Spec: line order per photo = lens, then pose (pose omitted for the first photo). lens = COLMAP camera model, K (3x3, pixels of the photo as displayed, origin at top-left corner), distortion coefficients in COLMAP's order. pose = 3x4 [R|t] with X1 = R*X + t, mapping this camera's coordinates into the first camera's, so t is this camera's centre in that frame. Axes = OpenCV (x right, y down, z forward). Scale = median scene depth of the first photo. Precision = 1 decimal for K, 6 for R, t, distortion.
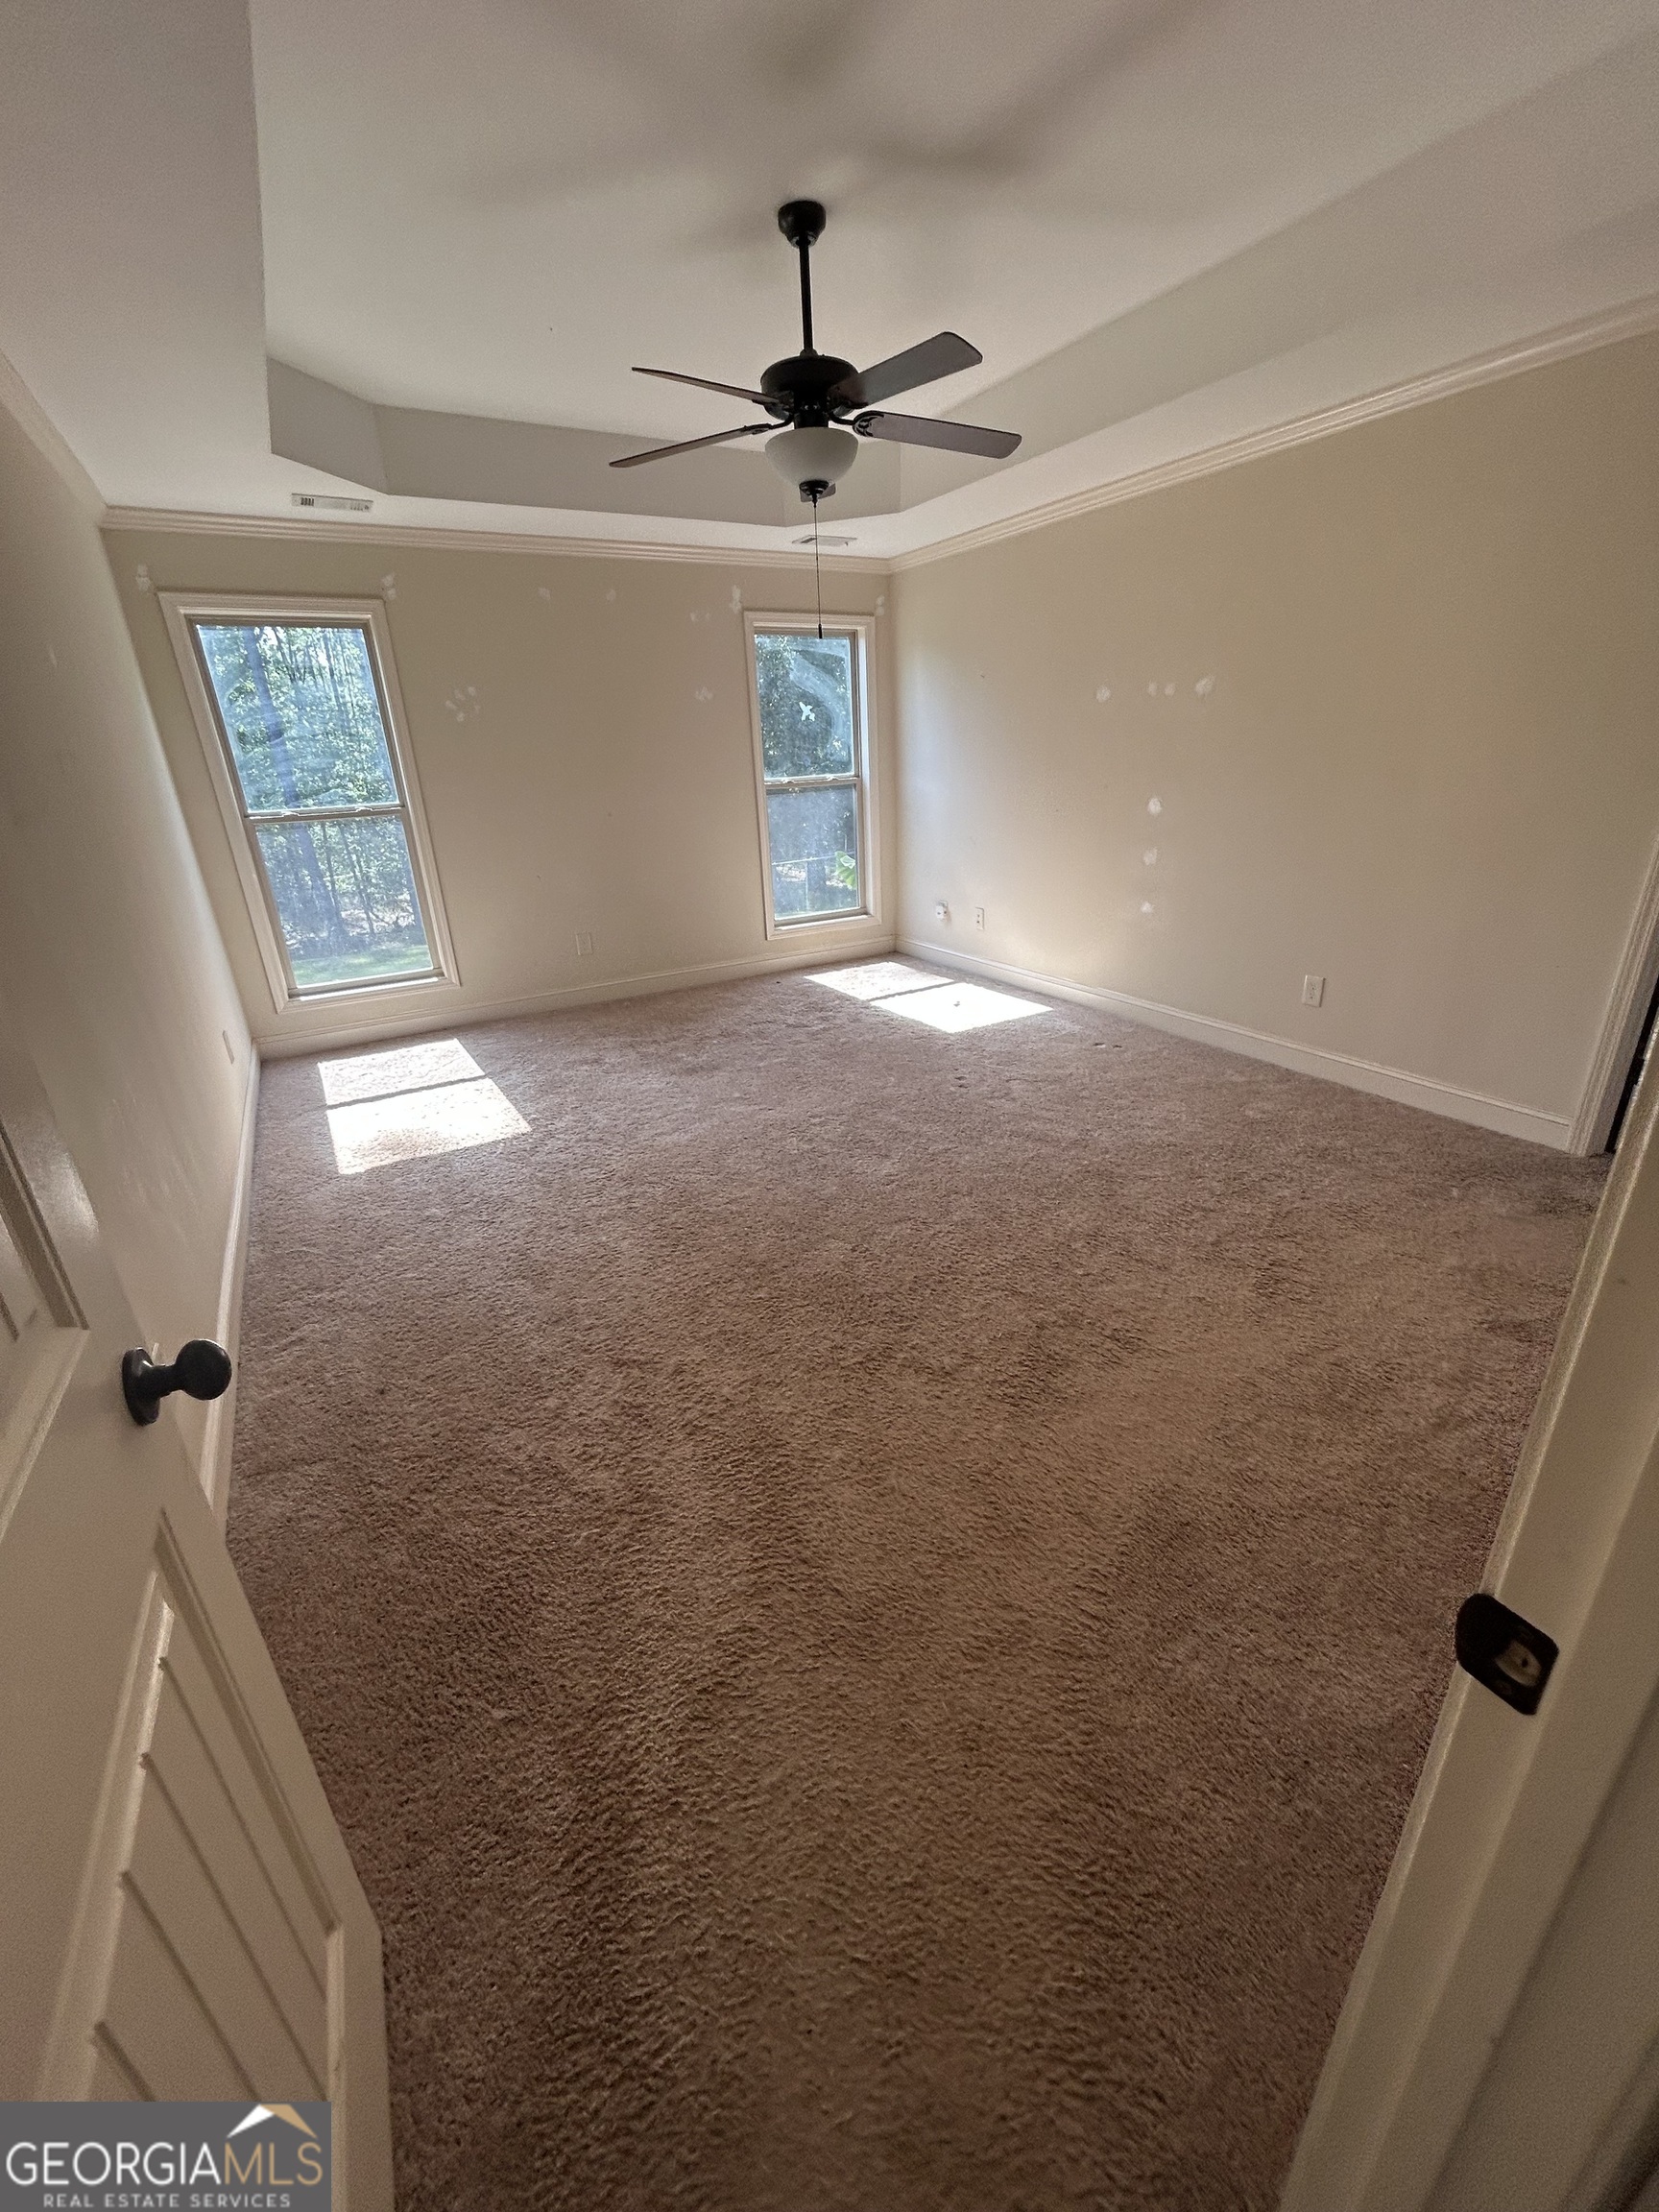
lens RADIAL K [[886.5, 0, 836.3], [0, 886.5, 1098.3], [0, 0, 1]] dist [0.009416, -0.000786]
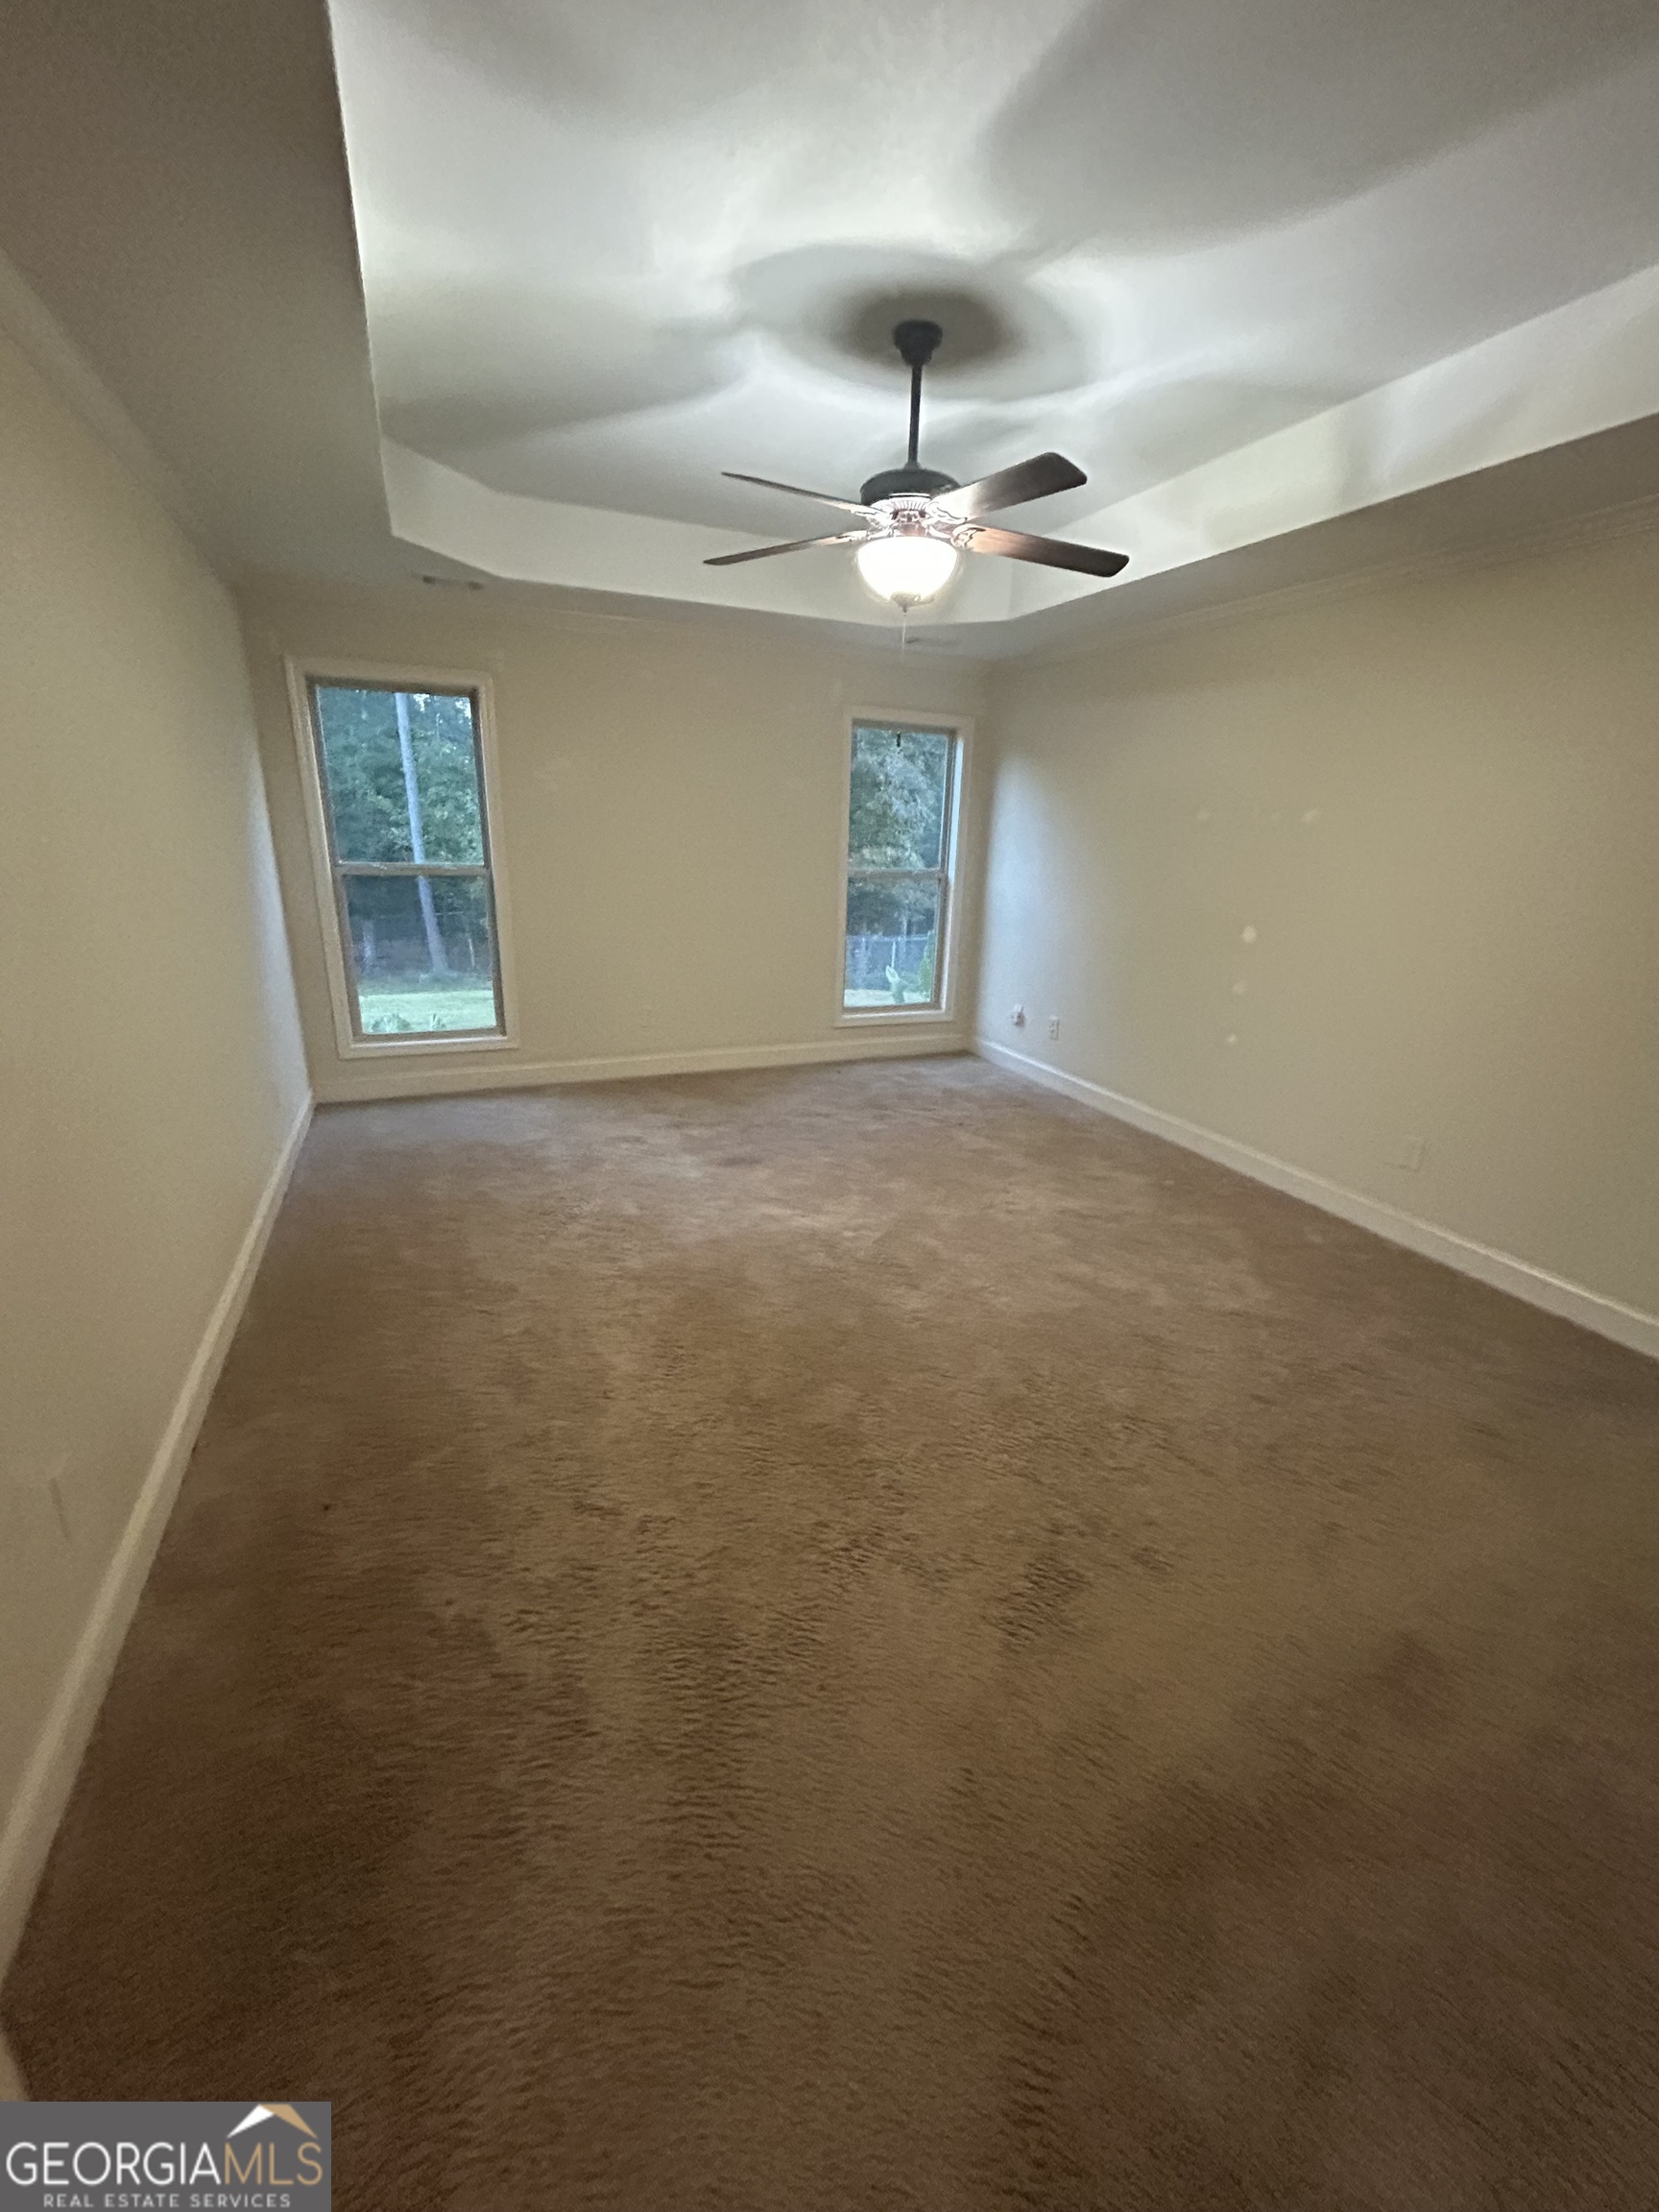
lens RADIAL K [[886.5, 0, 841.4], [0, 886.5, 1103.7], [0, 0, 1]] dist [0.009416, -0.000786]
pose [[0.991646, 0.100564, -0.080782, 0.043062], [-0.106254, 0.991905, -0.069526, -0.064672], [0.073136, 0.077528, 0.994304, 0.075149]]
